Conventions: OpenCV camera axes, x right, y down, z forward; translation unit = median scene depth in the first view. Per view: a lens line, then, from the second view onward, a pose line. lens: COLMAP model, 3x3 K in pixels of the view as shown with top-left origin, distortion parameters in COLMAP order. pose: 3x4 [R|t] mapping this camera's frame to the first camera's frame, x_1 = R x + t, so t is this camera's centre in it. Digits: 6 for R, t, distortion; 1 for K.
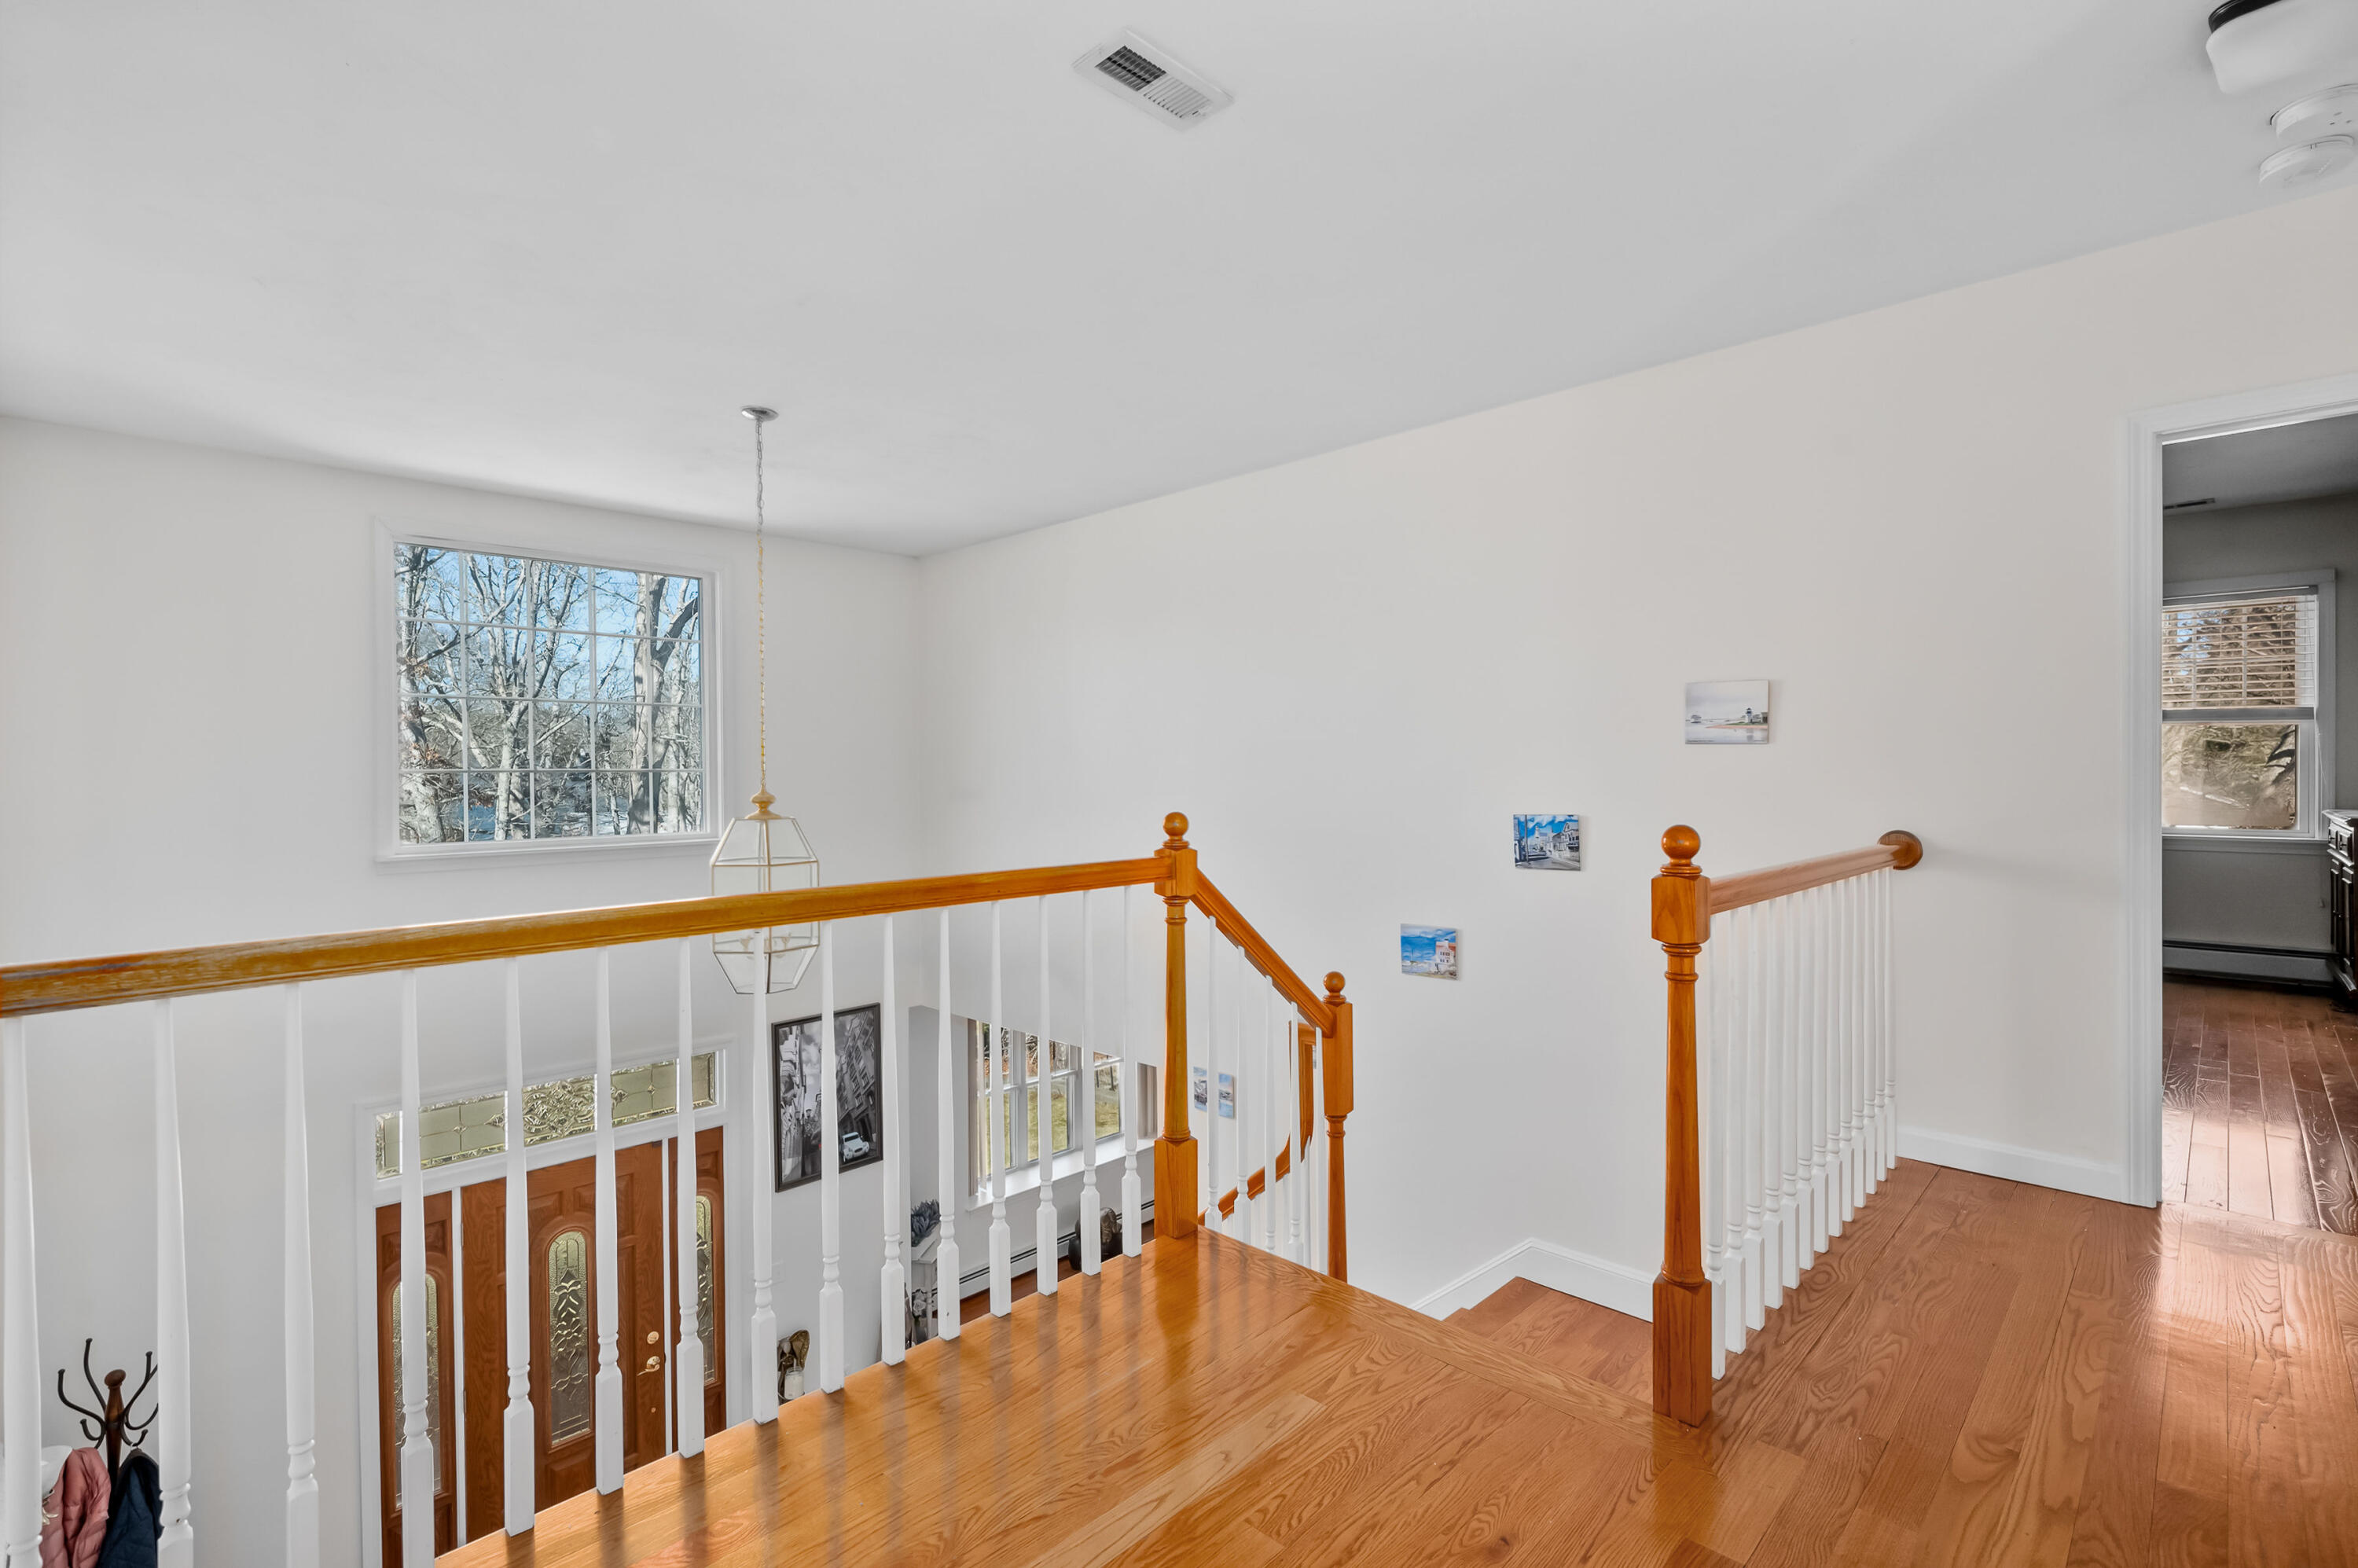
lens RADIAL K [[1072.1, 0, 1164.9], [0, 1072.1, 788.6], [0, 0, 1]] dist [-0.010212, -0.000405]
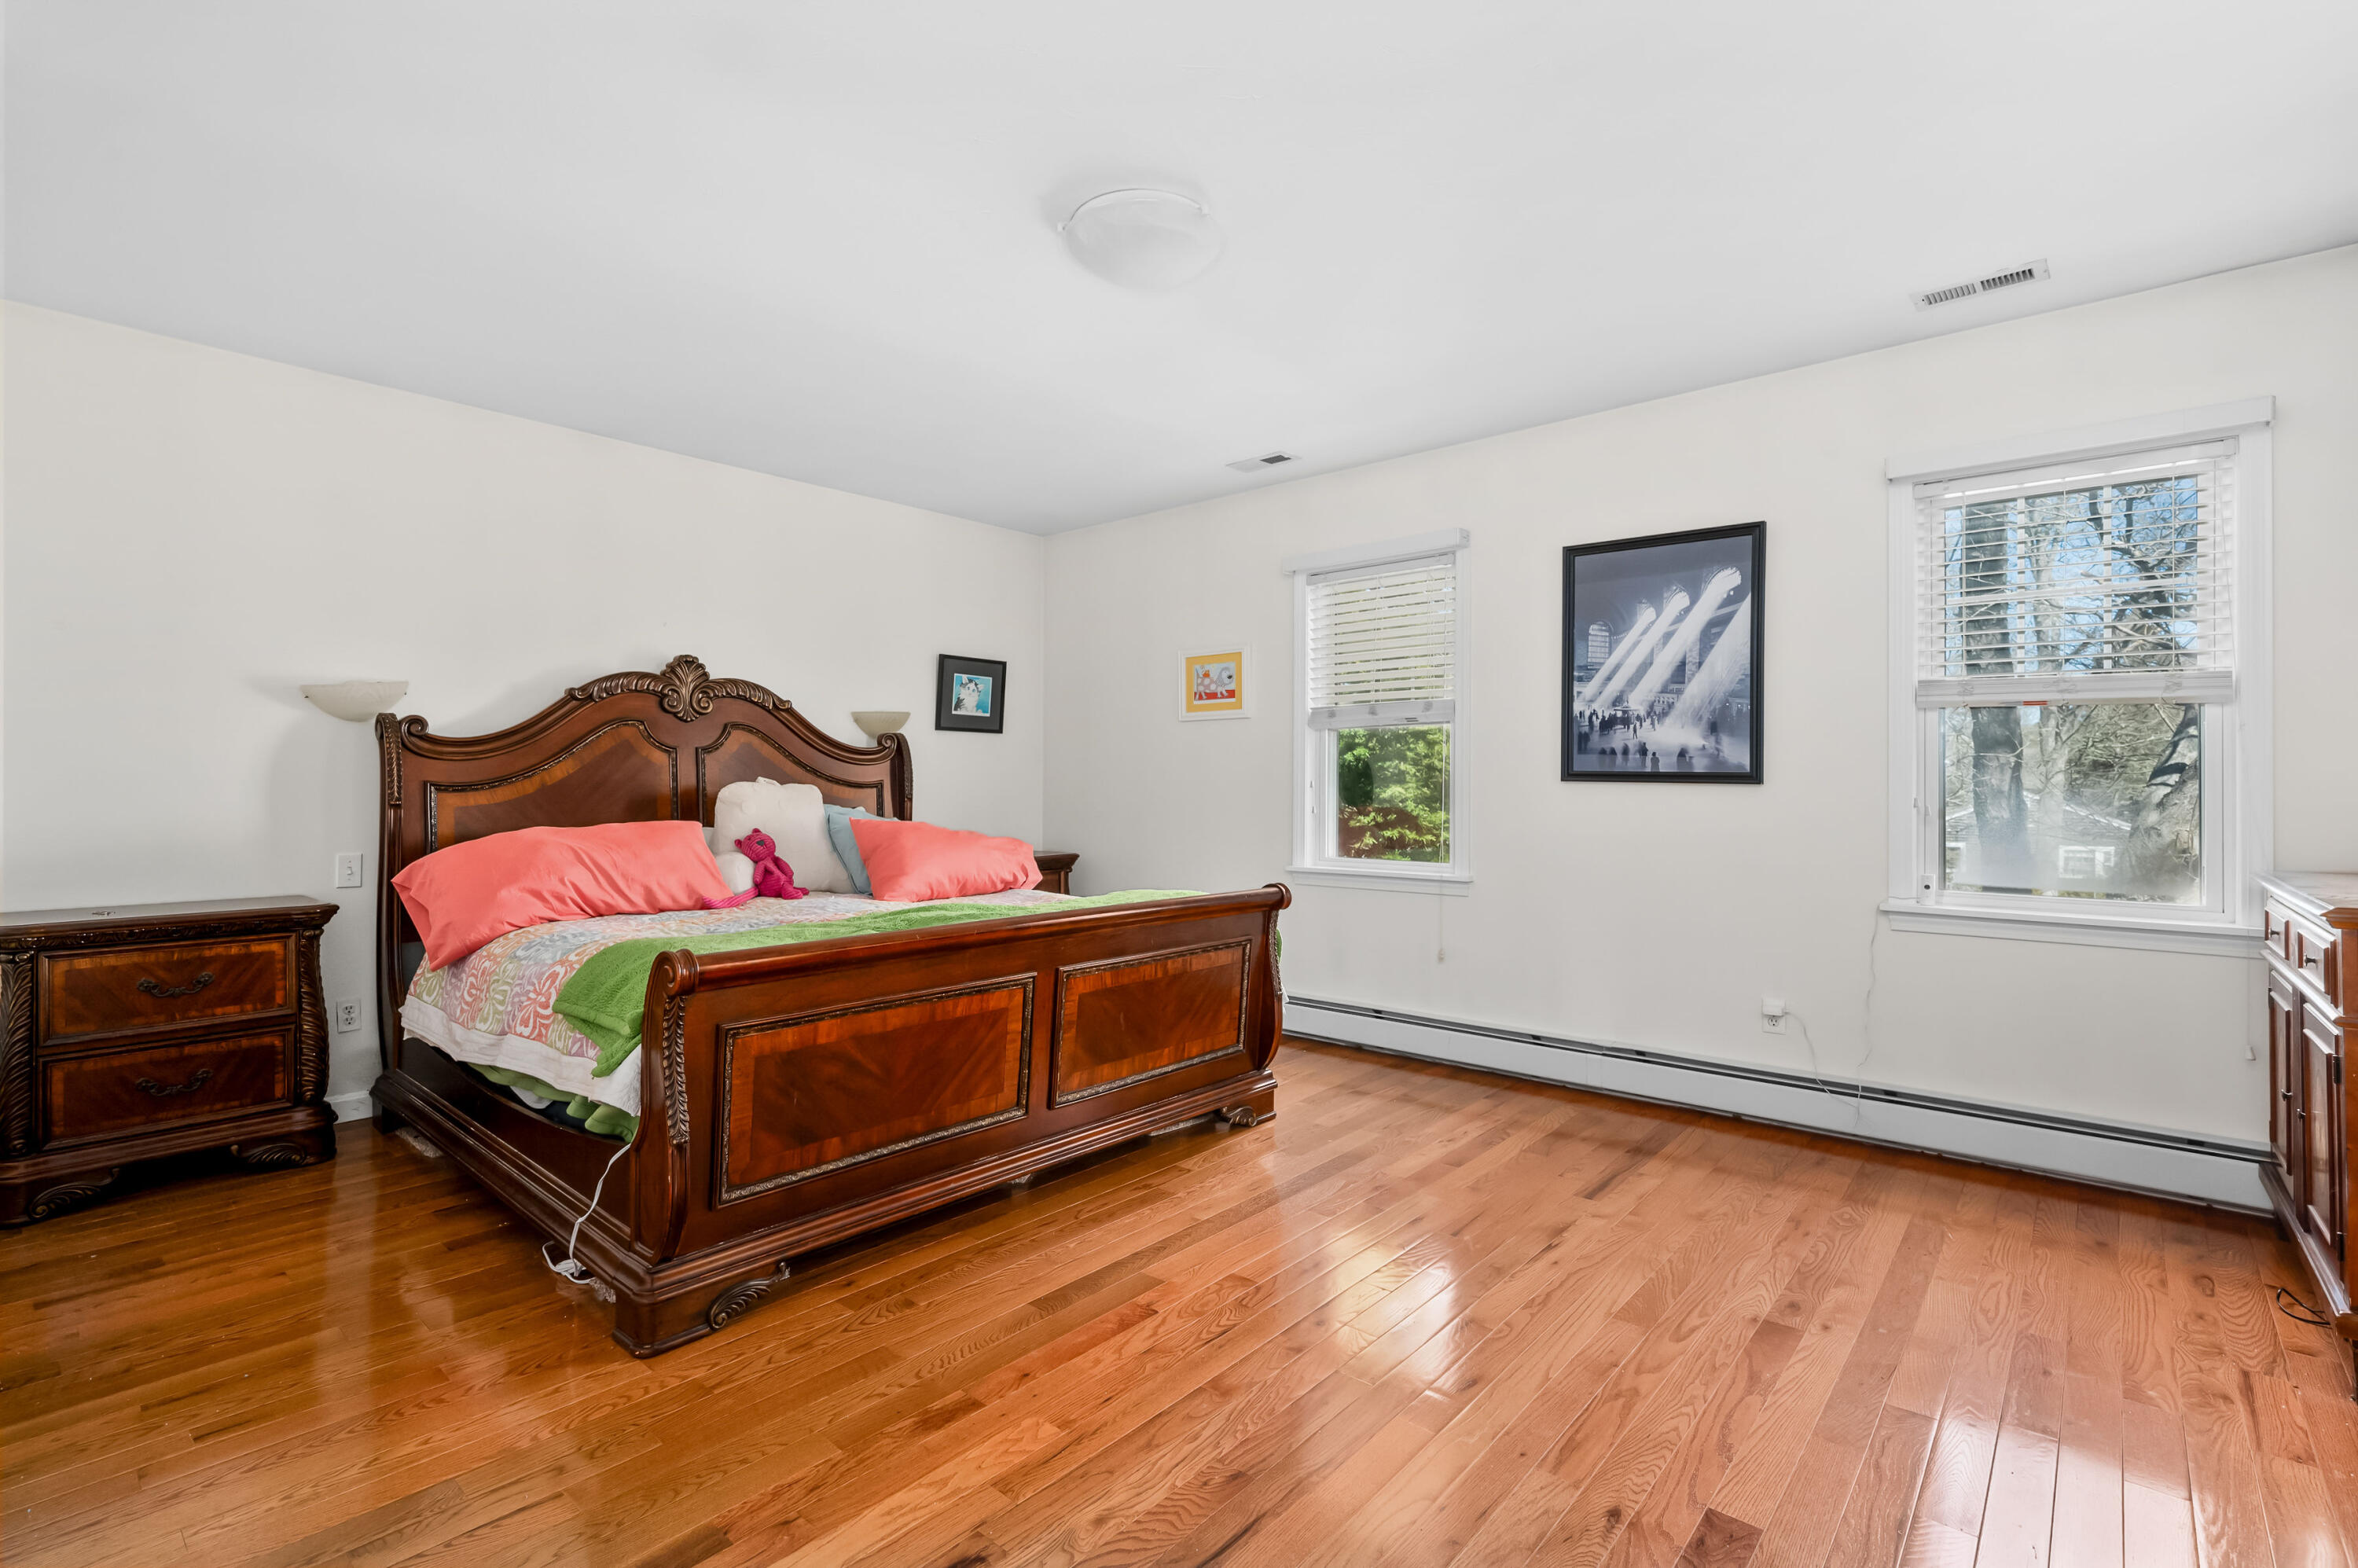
lens RADIAL K [[1072.1, 0, 1181.7], [0, 1072.1, 779.5], [0, 0, 1]] dist [-0.010212, -0.000405]
pose [[0.997809, 0.008292, 0.065644, 0.438355], [-0.006936, 0.999758, -0.020861, -0.007374], [-0.065801, 0.020360, 0.997625, 0.420545]]
